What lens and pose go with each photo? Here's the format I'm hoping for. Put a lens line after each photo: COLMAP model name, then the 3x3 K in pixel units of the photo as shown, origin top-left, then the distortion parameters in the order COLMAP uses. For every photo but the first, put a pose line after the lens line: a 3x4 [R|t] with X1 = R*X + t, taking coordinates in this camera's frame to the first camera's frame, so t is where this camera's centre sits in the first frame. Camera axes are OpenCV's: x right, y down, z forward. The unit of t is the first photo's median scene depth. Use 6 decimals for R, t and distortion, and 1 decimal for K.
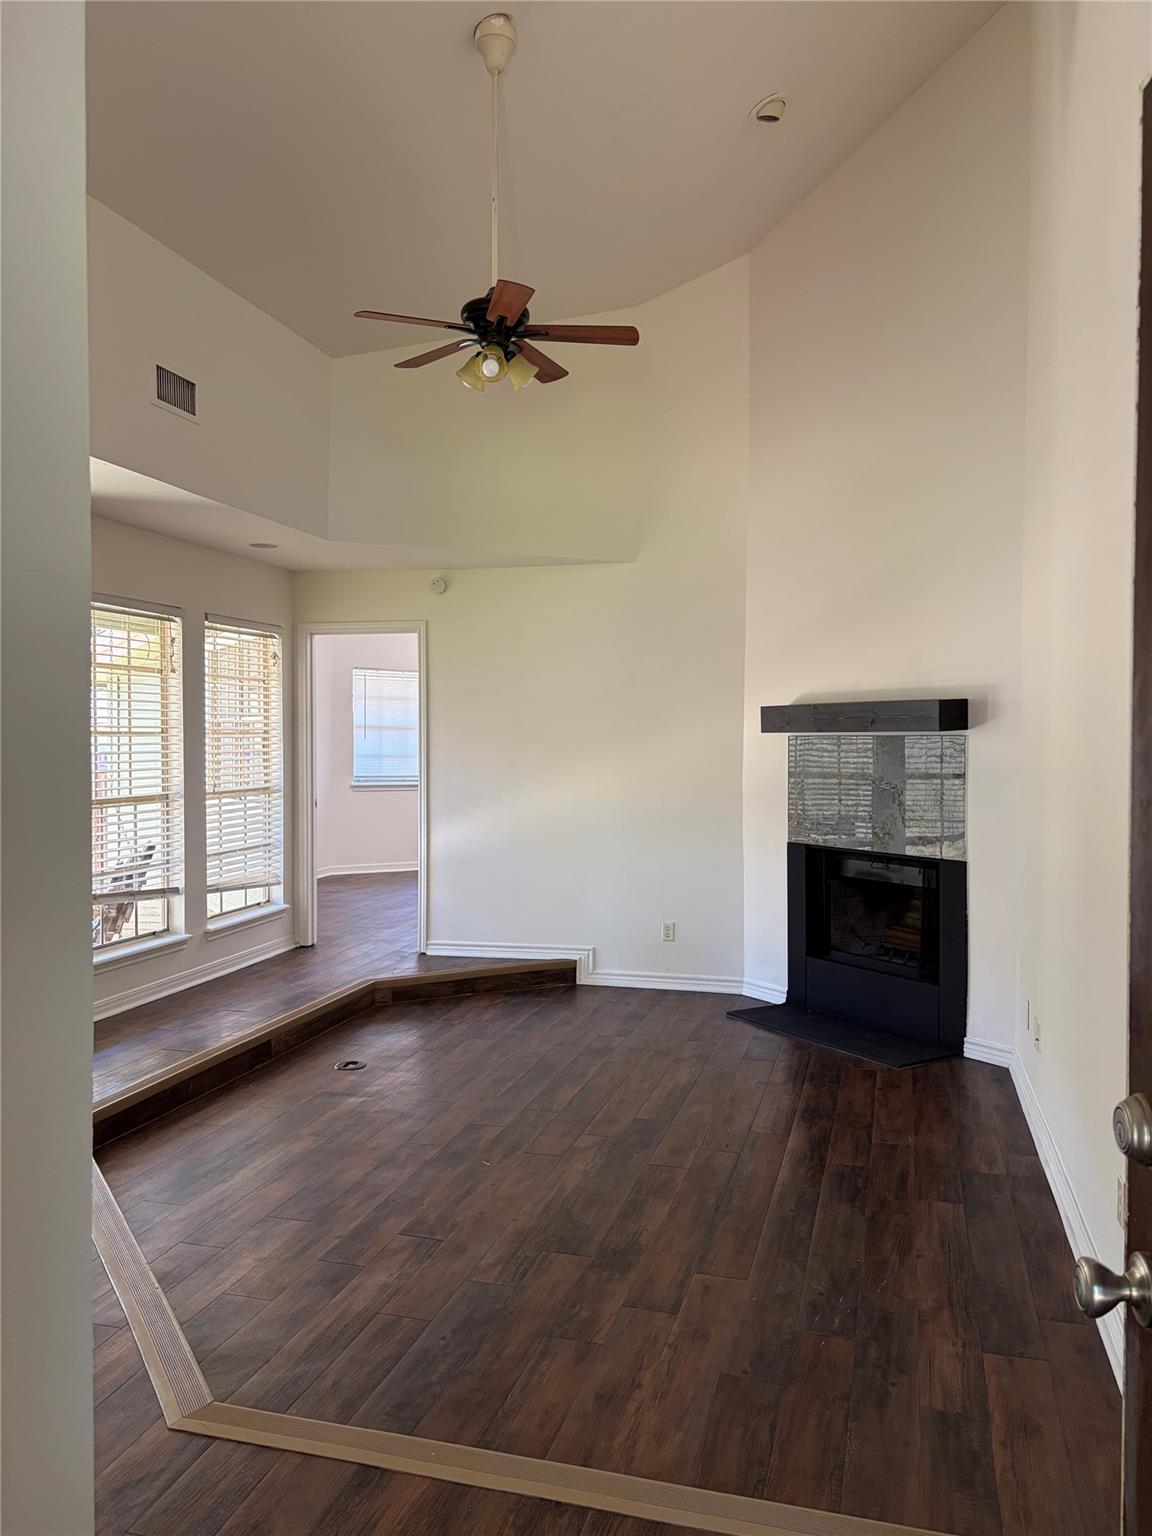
lens RADIAL K [[1182.8, 0, 576.0], [0, 1182.8, 768.0], [0, 0, 1]] dist [0.132150, 0.001495]
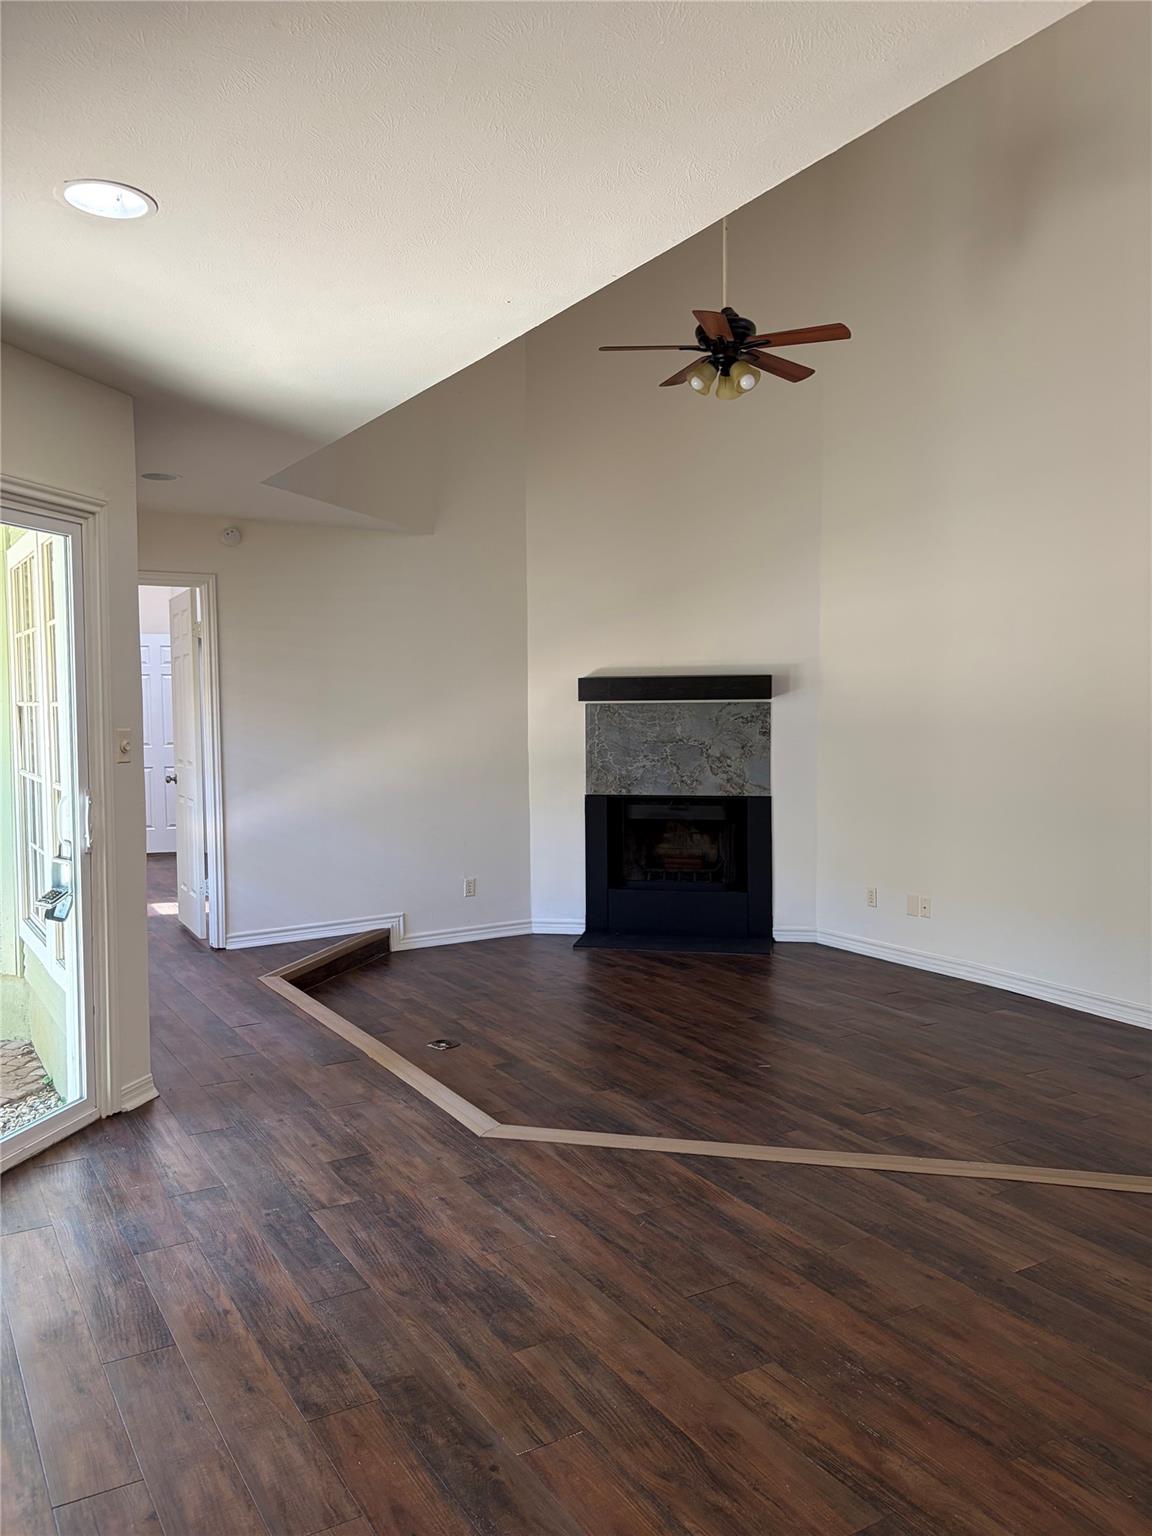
lens RADIAL K [[1157.1, 0, 576.0], [0, 1157.1, 768.0], [0, 0, 1]] dist [0.063821, -0.084902]
pose [[0.683076, -0.046192, 0.728885, -0.673173], [0.027775, 0.998919, 0.037276, -0.006915], [-0.729819, -0.005217, 0.683620, 0.236710]]
